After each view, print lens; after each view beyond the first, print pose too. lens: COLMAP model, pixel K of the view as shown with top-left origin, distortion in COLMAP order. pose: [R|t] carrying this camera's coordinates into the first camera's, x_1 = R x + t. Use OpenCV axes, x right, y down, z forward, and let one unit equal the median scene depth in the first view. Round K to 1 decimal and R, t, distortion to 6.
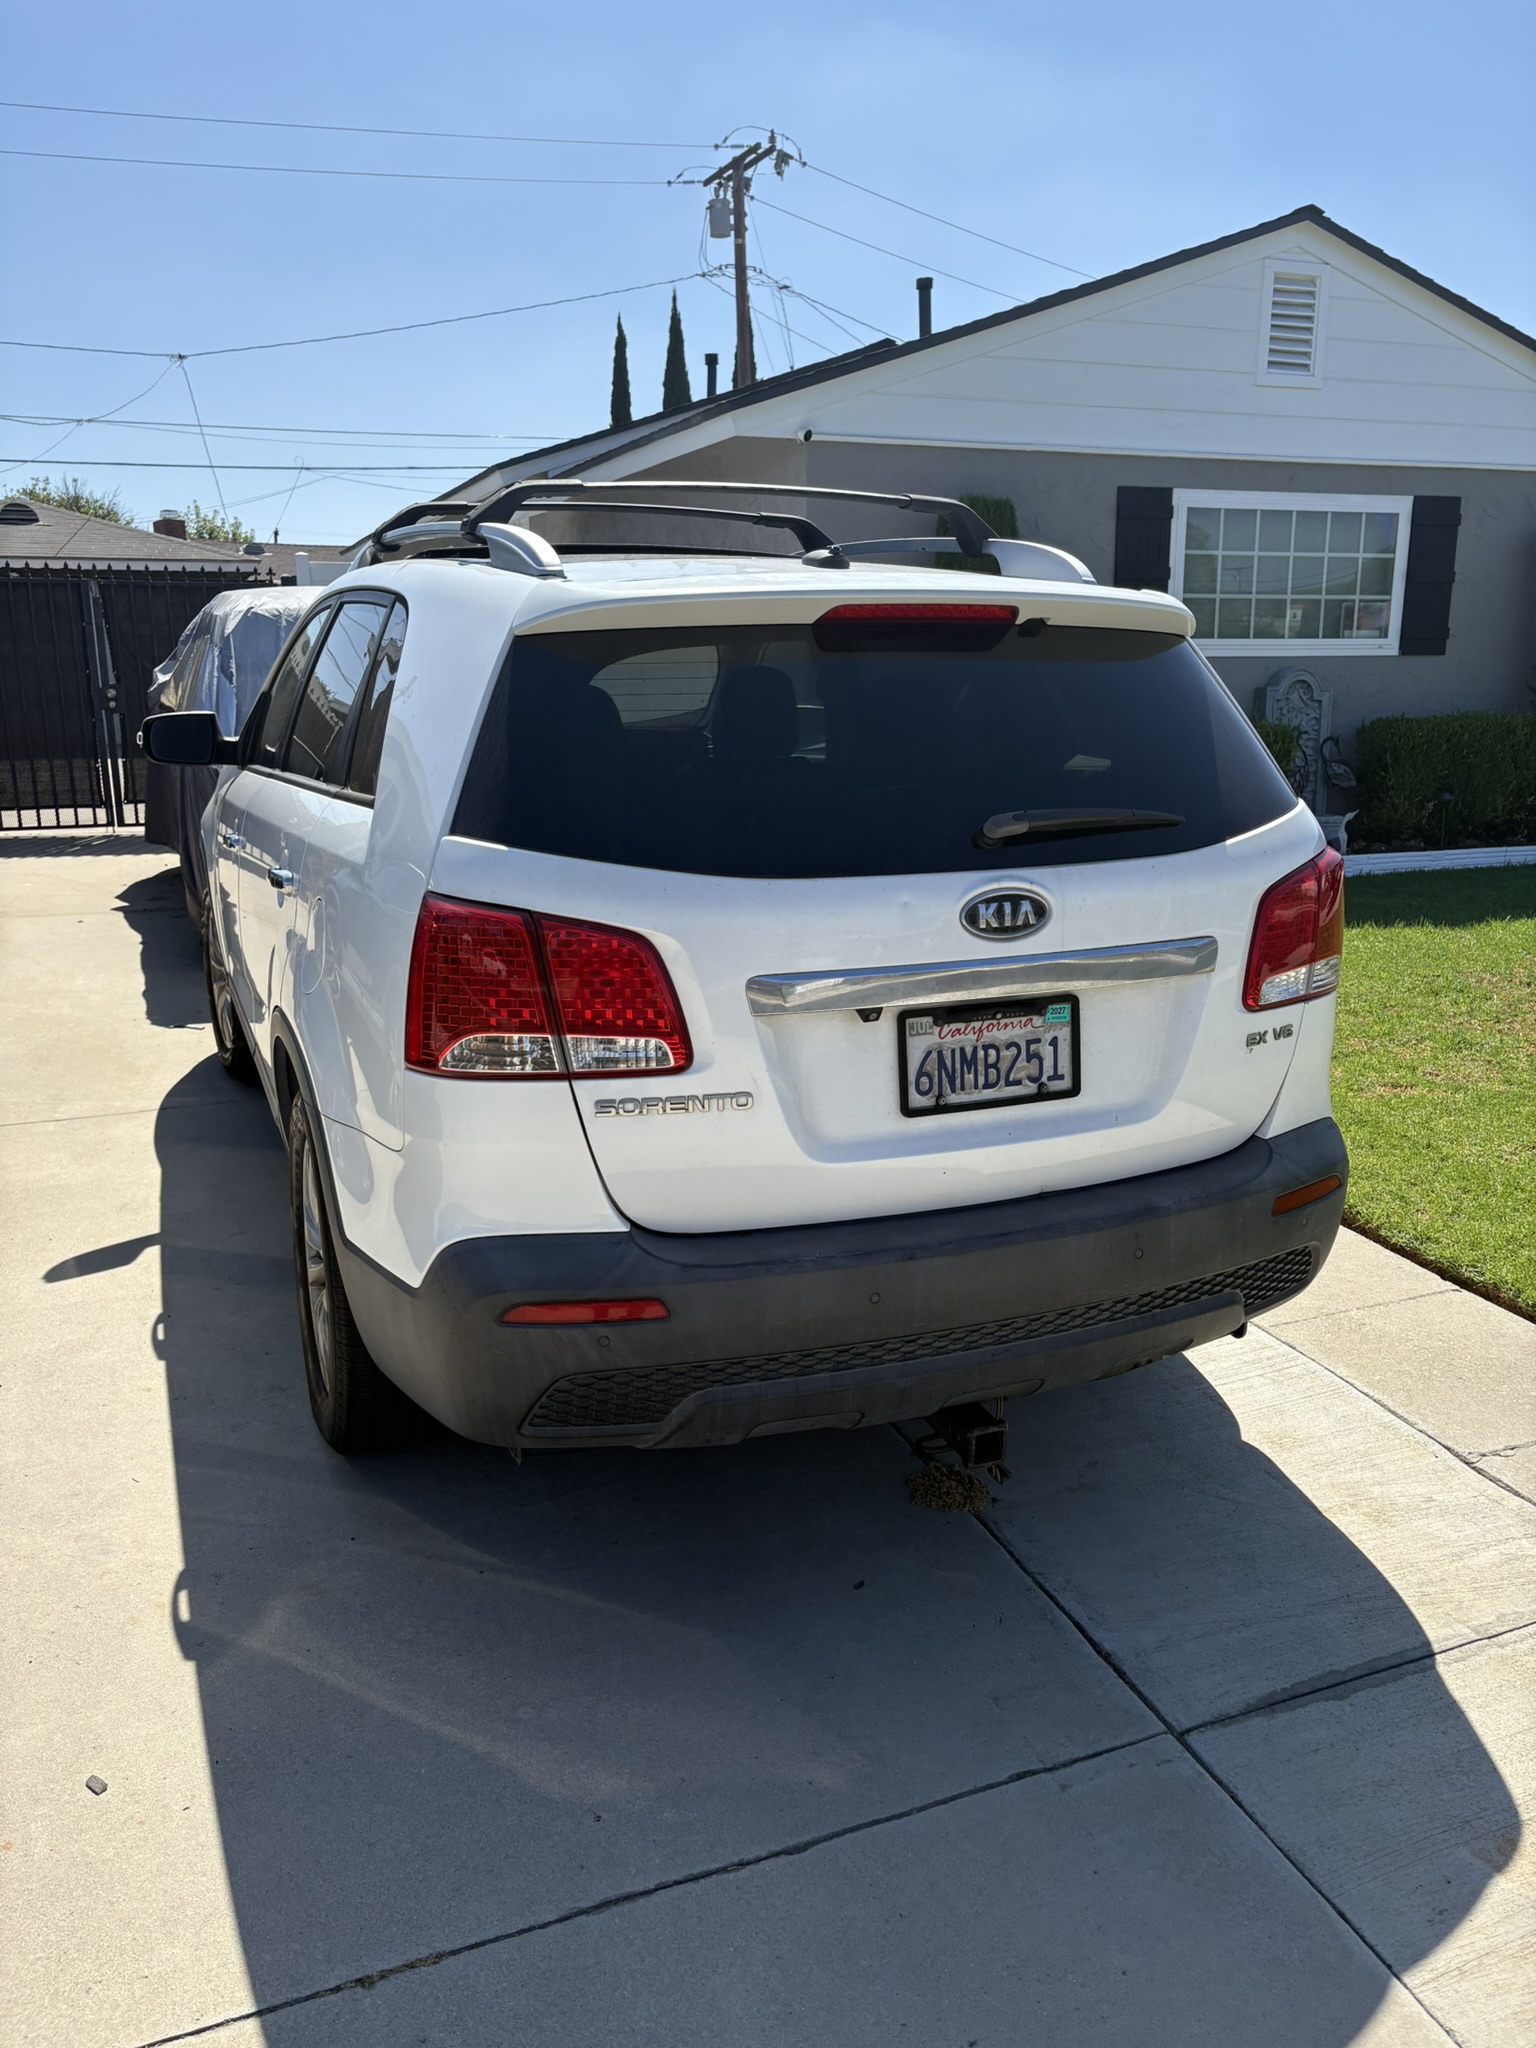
lens RADIAL K [[1558.3, 0, 770.3], [0, 1558.3, 1023.2], [0, 0, 1]] dist [0.001609, -0.001064]
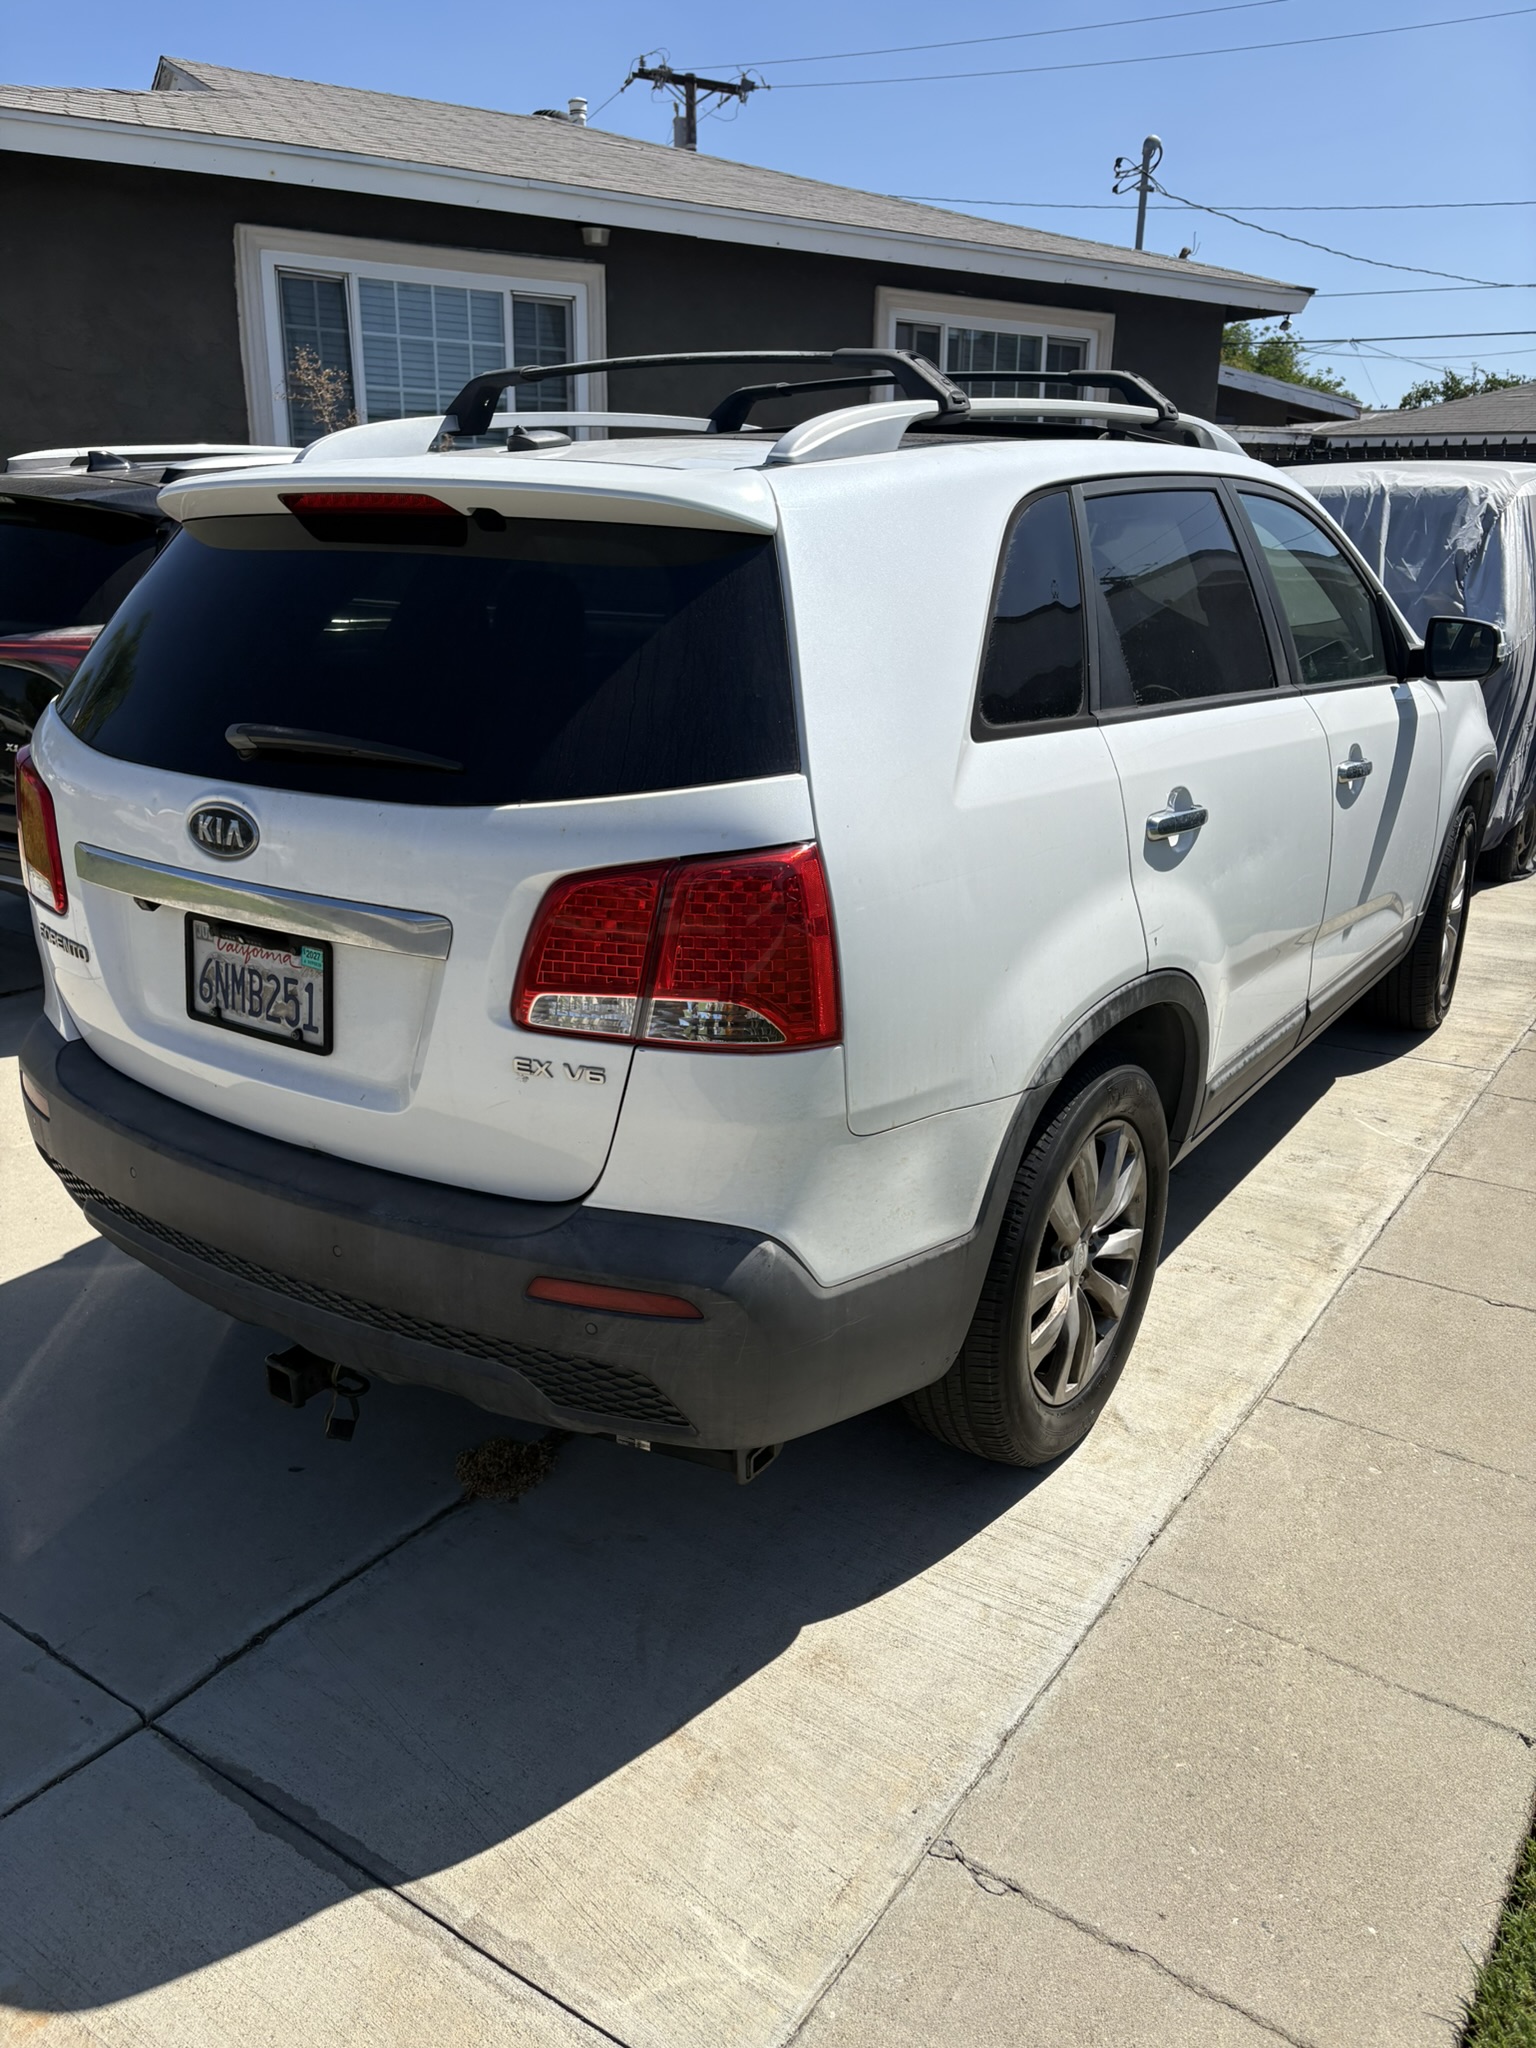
lens RADIAL K [[1550.0, 0, 768.3], [0, 1550.0, 1023.8], [0, 0, 1]] dist [-0.007477, -0.000782]
pose [[0.577318, 0.264977, -0.772328, 1.039233], [-0.213520, 0.961958, 0.170430, -0.178624], [0.788107, 0.066515, 0.611934, 0.669901]]
